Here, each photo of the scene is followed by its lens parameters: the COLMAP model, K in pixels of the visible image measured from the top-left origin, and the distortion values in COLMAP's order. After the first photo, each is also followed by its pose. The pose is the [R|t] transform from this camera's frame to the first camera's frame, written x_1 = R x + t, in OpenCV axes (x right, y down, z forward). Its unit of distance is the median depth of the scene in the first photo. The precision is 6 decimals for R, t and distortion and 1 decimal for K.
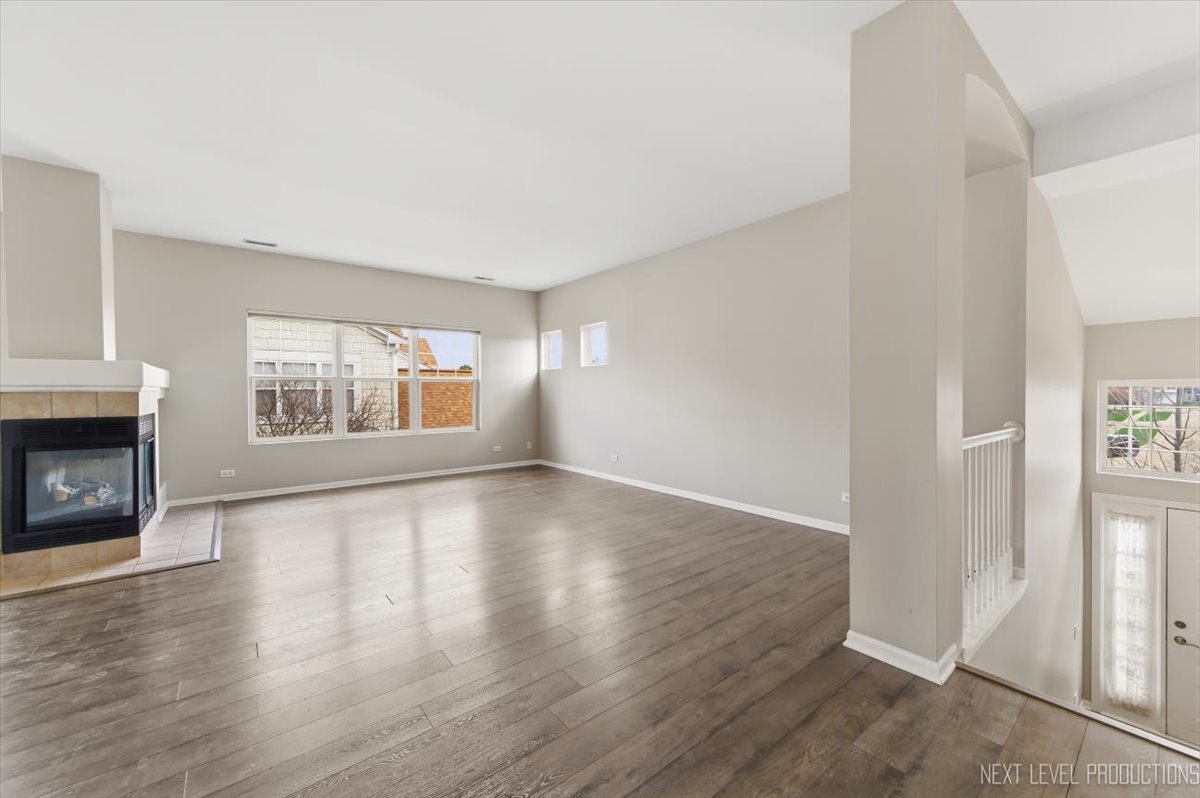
lens RADIAL K [[465.6, 0, 599.9], [0, 465.6, 395.2], [0, 0, 1]] dist [0.008879, -0.001261]
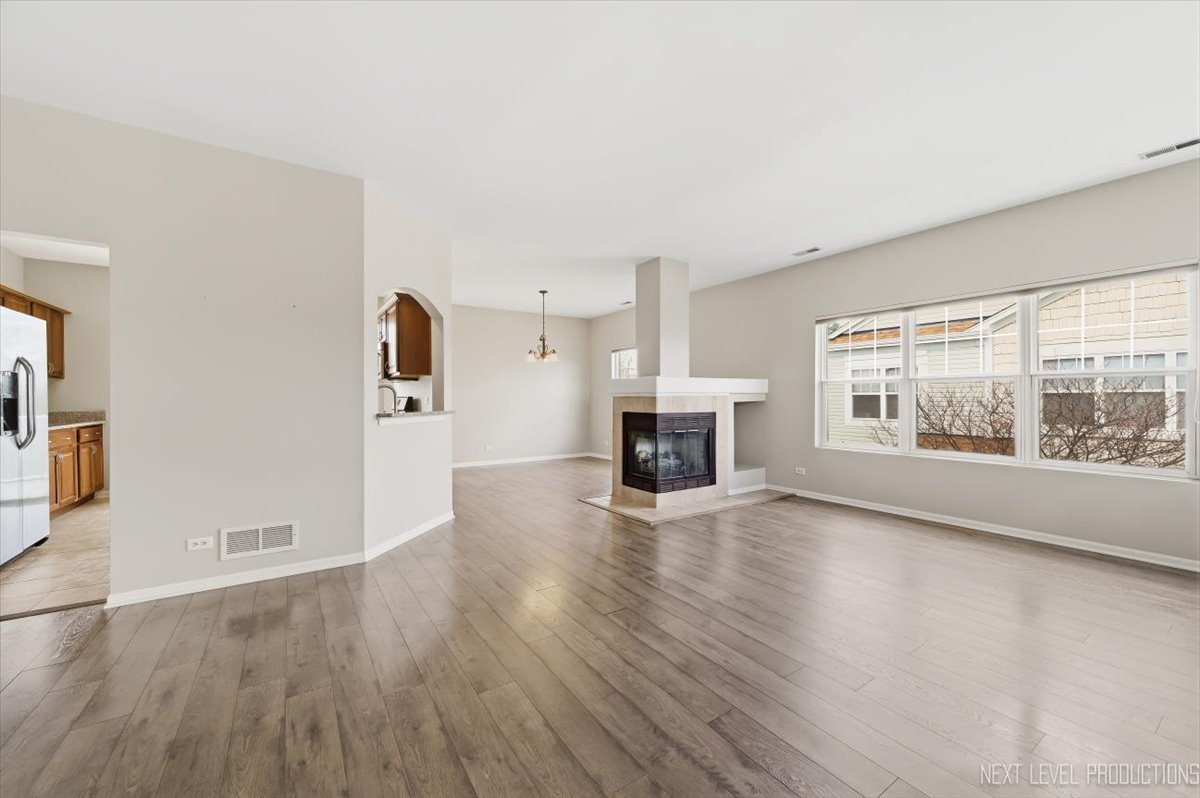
lens RADIAL K [[465.6, 0, 605.7], [0, 465.6, 399.8], [0, 0, 1]] dist [0.008879, -0.001261]
pose [[-0.070831, 0.009825, -0.997440, 0.250101], [-0.006125, 0.999928, 0.010285, -0.005862], [0.997470, 0.006838, -0.070766, 0.481429]]
